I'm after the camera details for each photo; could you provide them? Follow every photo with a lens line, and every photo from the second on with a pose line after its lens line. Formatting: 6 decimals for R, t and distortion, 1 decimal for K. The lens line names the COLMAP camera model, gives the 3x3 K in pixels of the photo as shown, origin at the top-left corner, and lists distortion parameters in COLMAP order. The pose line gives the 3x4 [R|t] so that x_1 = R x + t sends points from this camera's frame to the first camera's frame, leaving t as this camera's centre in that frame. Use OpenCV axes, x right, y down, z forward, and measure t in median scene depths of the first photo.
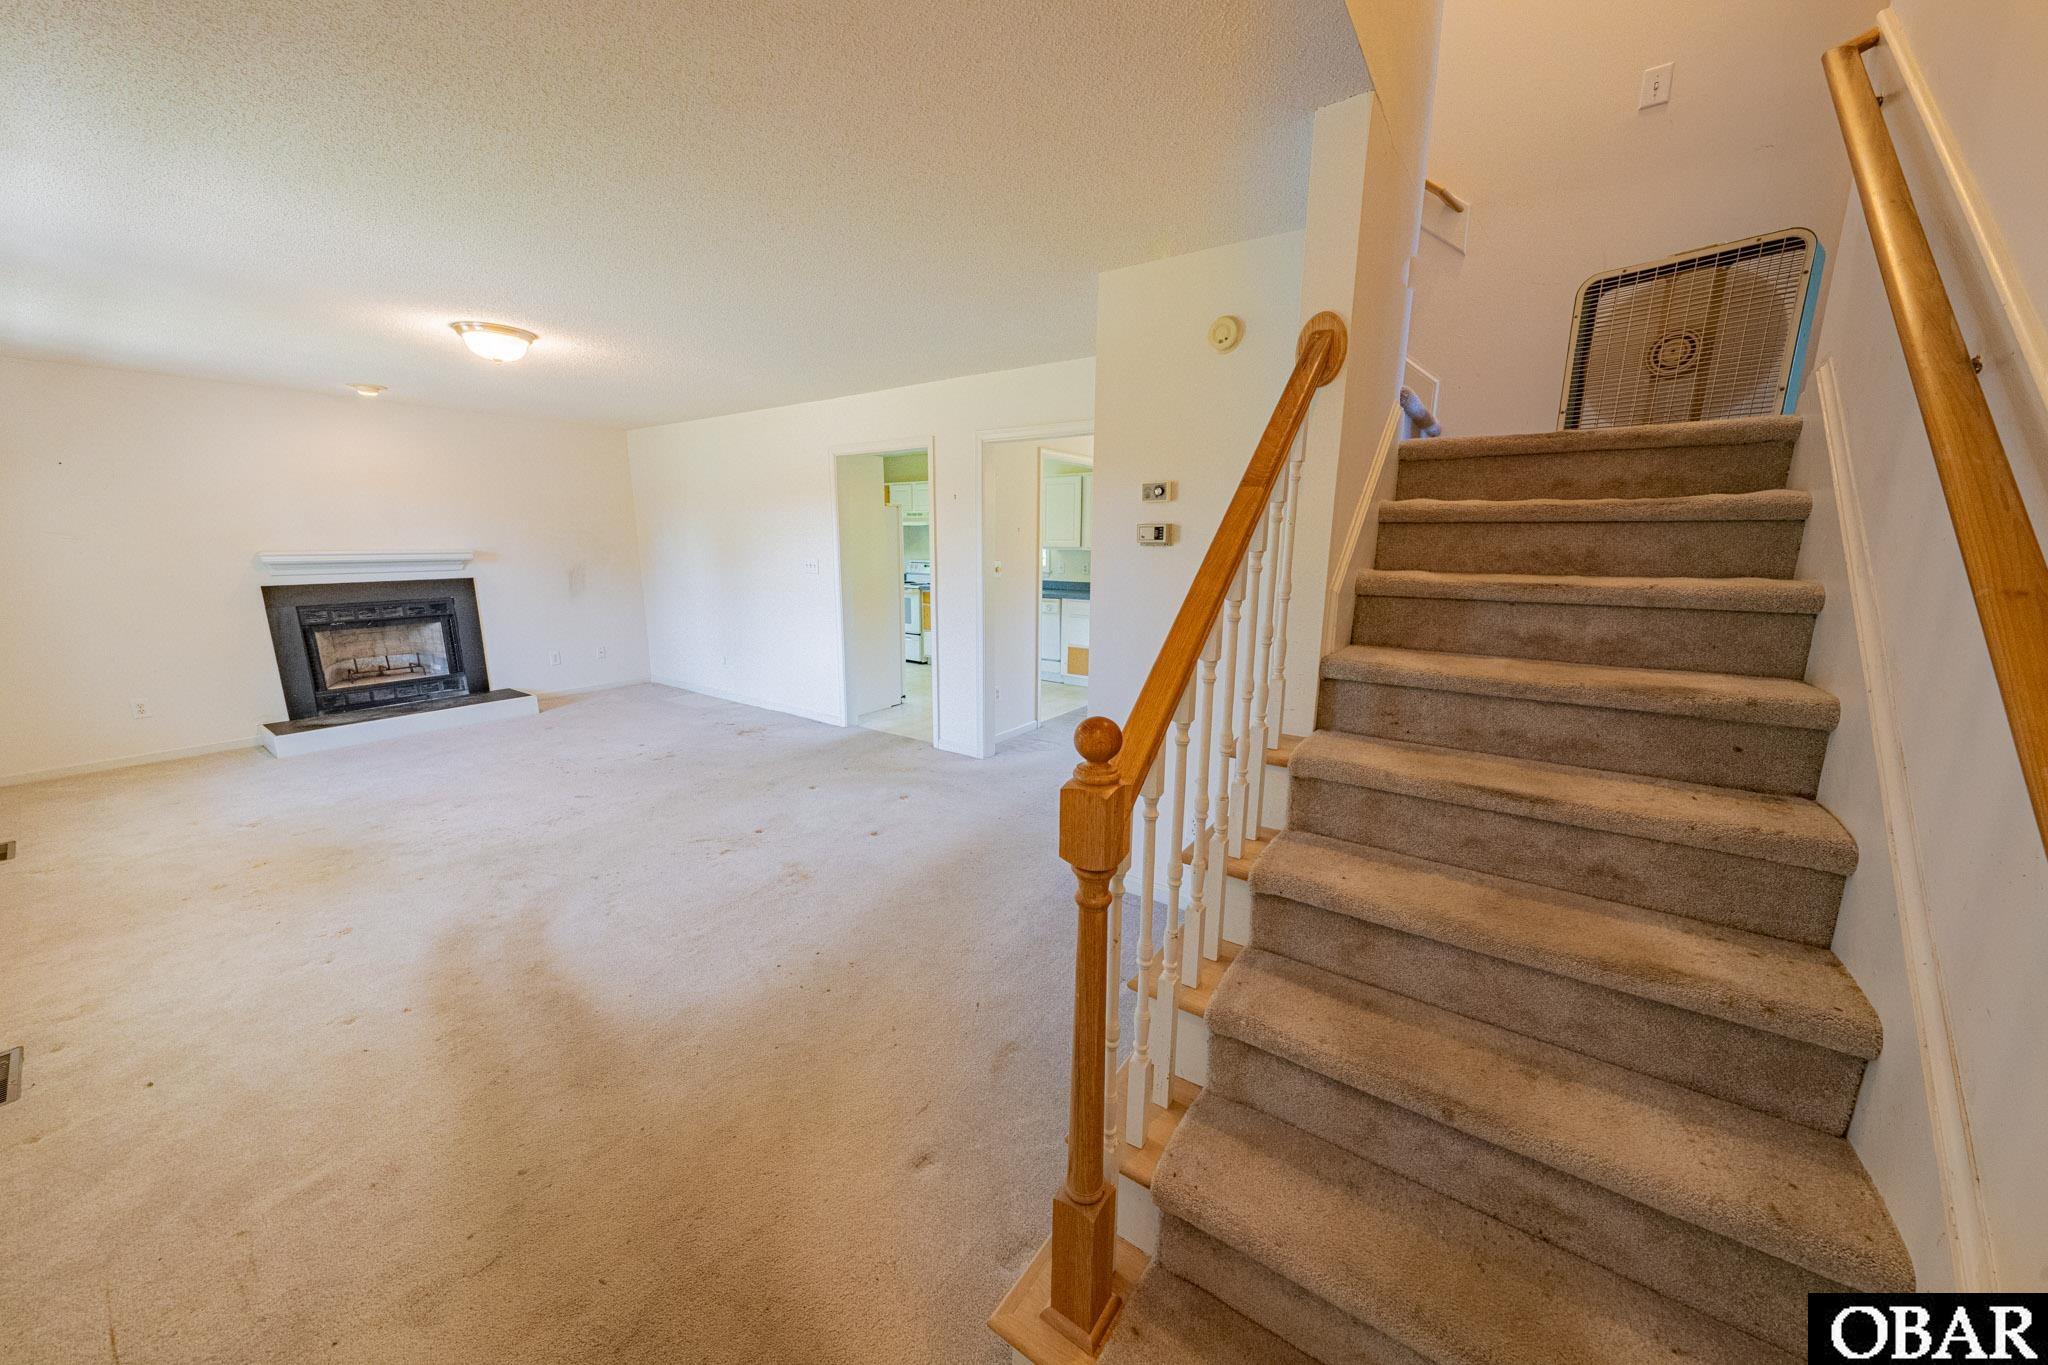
lens RADIAL K [[715.5, 0, 1028.6], [0, 715.5, 680.3], [0, 0, 1]] dist [-0.002797, 0.000042]
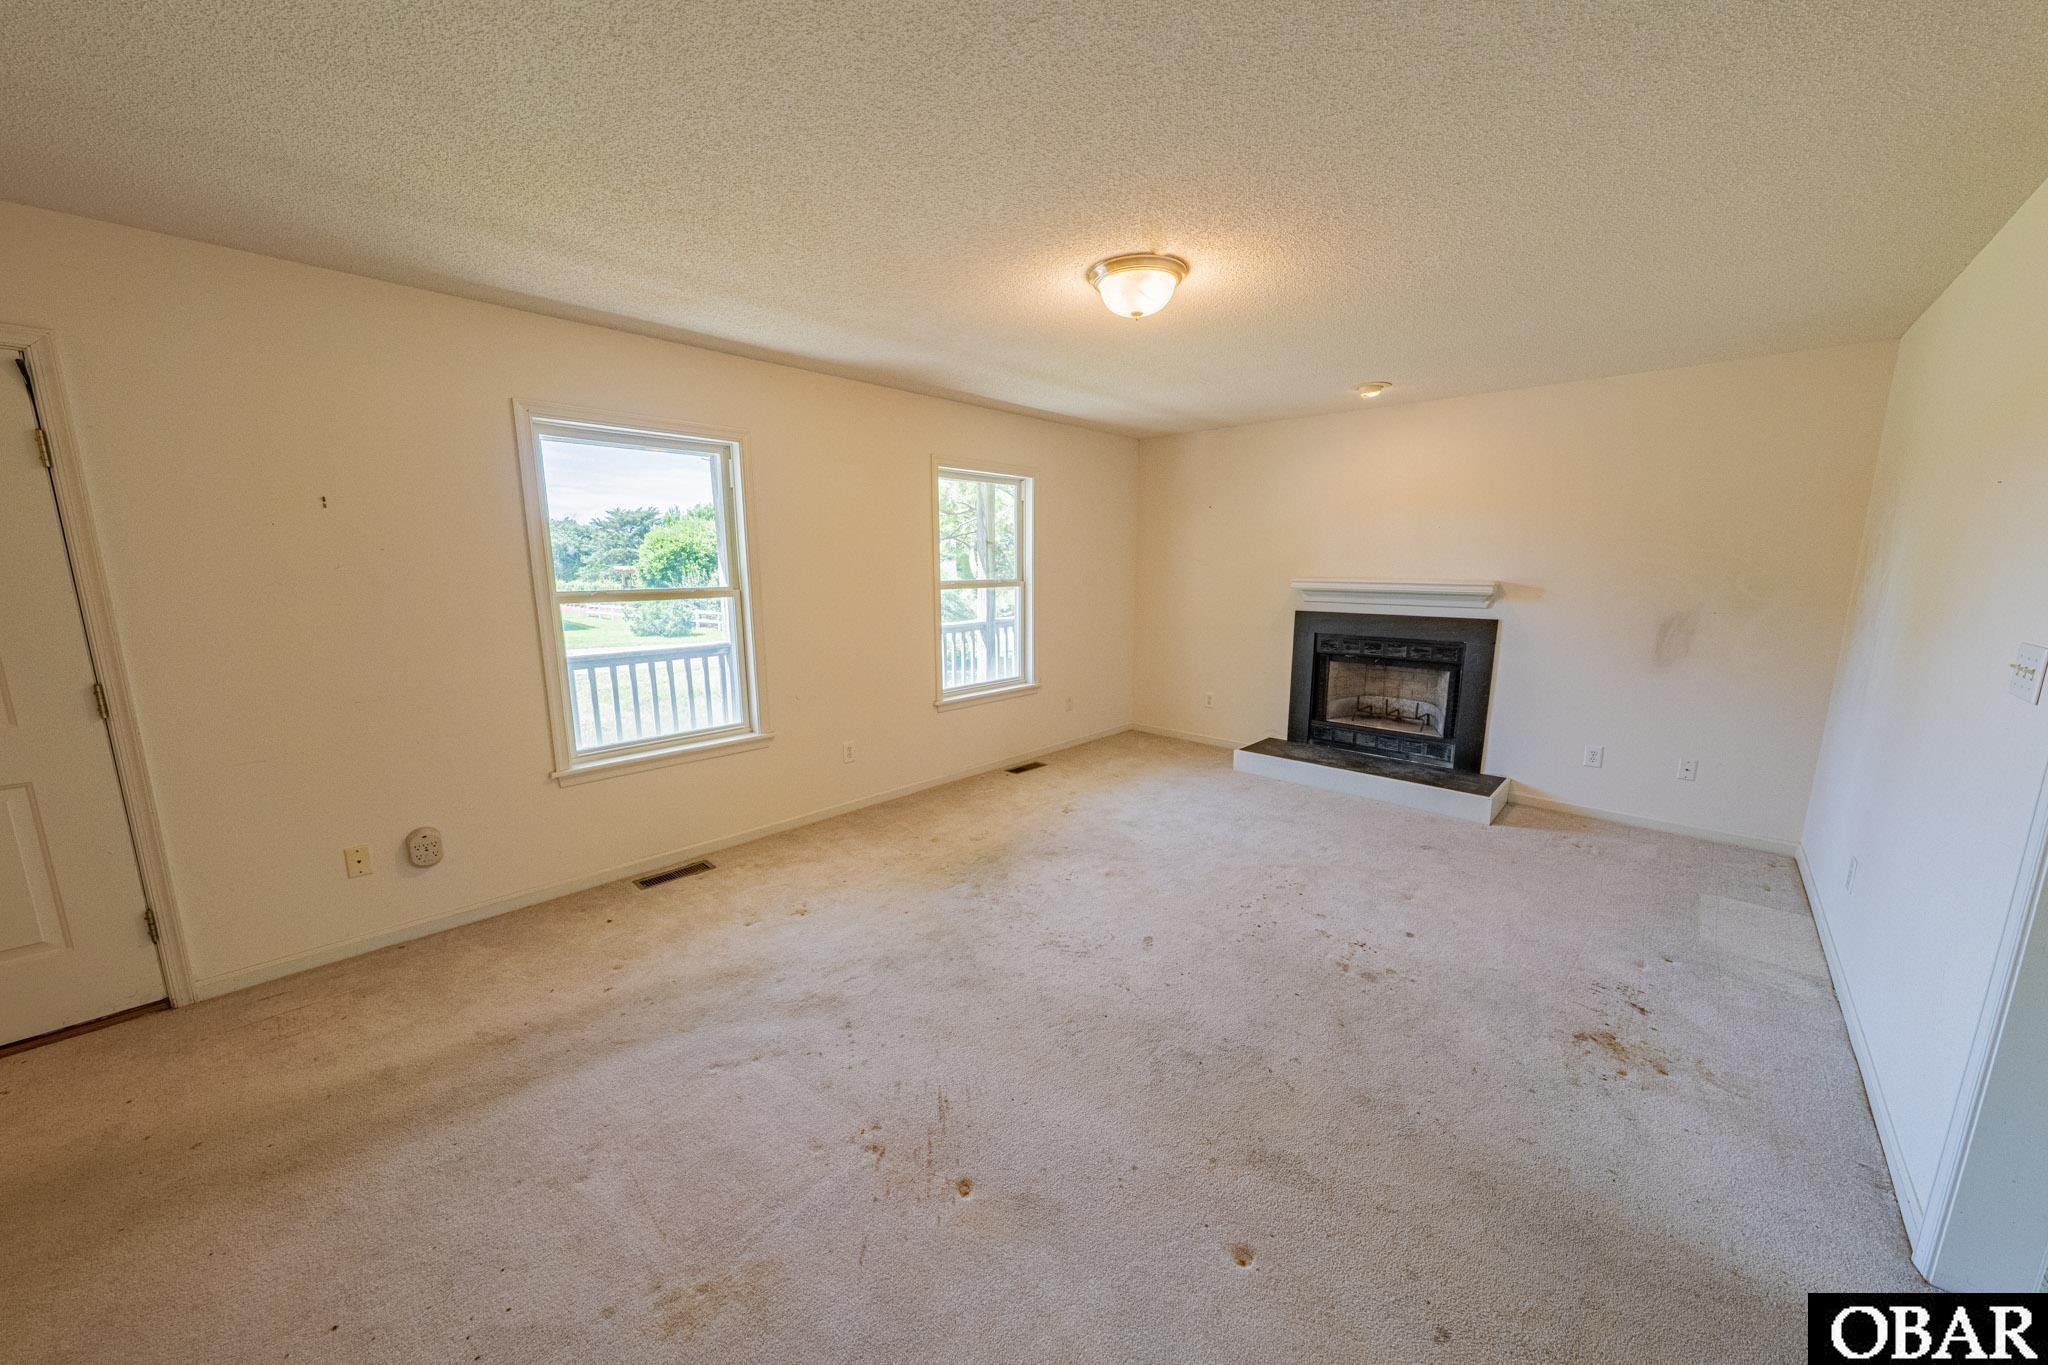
lens RADIAL K [[715.5, 0, 1025.3], [0, 715.5, 681.2], [0, 0, 1]] dist [-0.002797, 0.000042]
pose [[-0.150049, 0.159716, -0.975693, 0.014474], [-0.194547, 0.962801, 0.187525, -0.136277], [0.969349, 0.217956, -0.113395, 0.682263]]
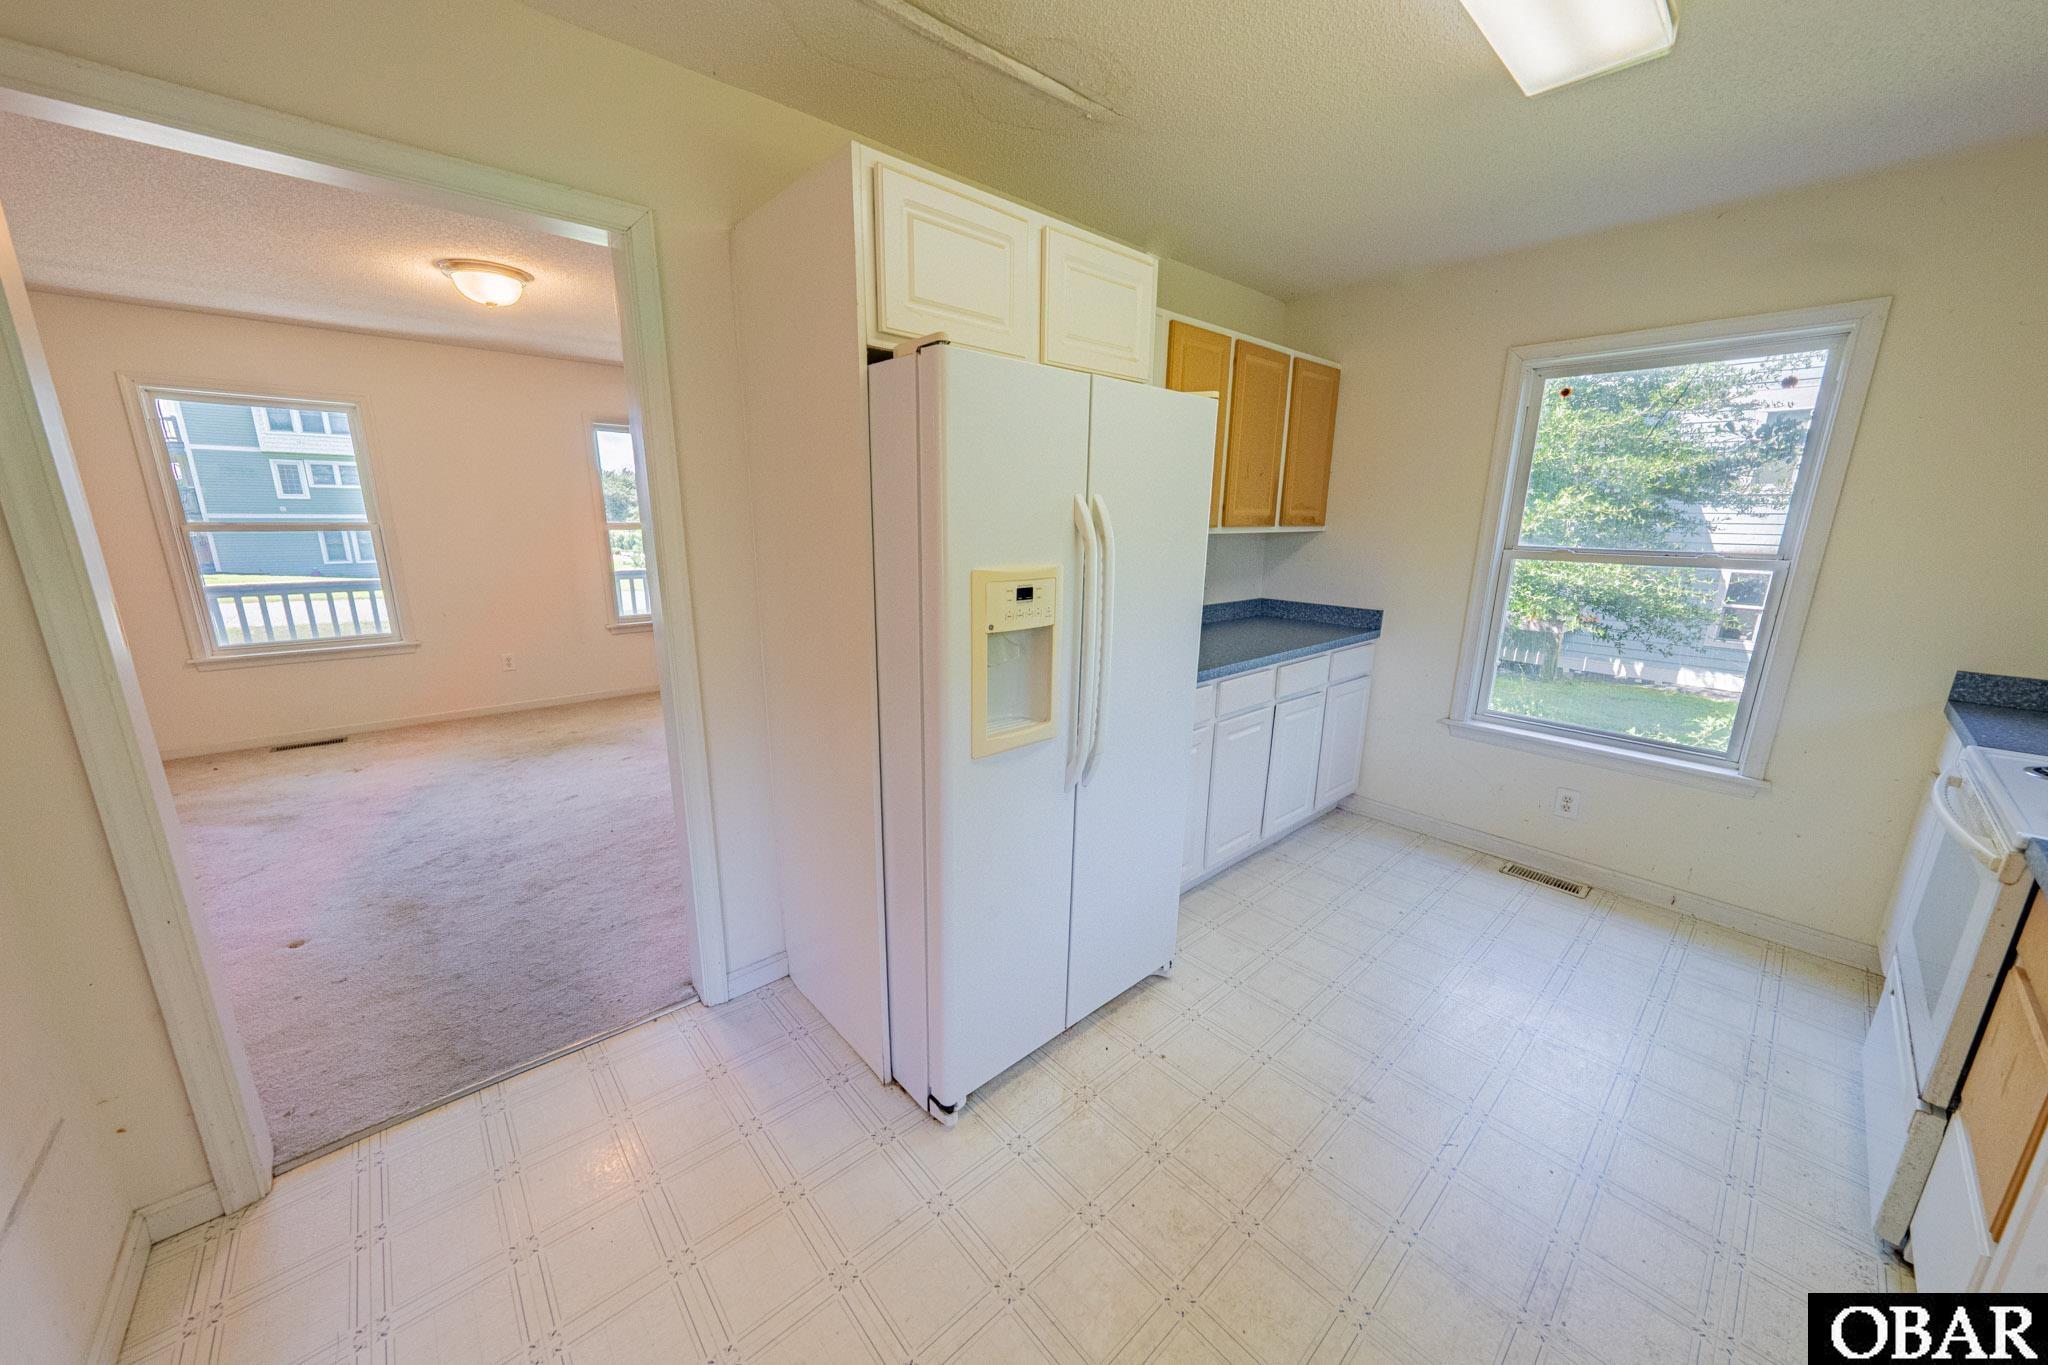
lens RADIAL K [[715.5, 0, 1024.2], [0, 715.5, 690.4], [0, 0, 1]] dist [-0.002797, 0.000042]
pose [[-0.224296, 0.219375, -0.949508, 0.039965], [-0.208505, 0.940968, 0.266656, -0.232094], [0.951954, 0.257787, -0.165314, 1.226798]]
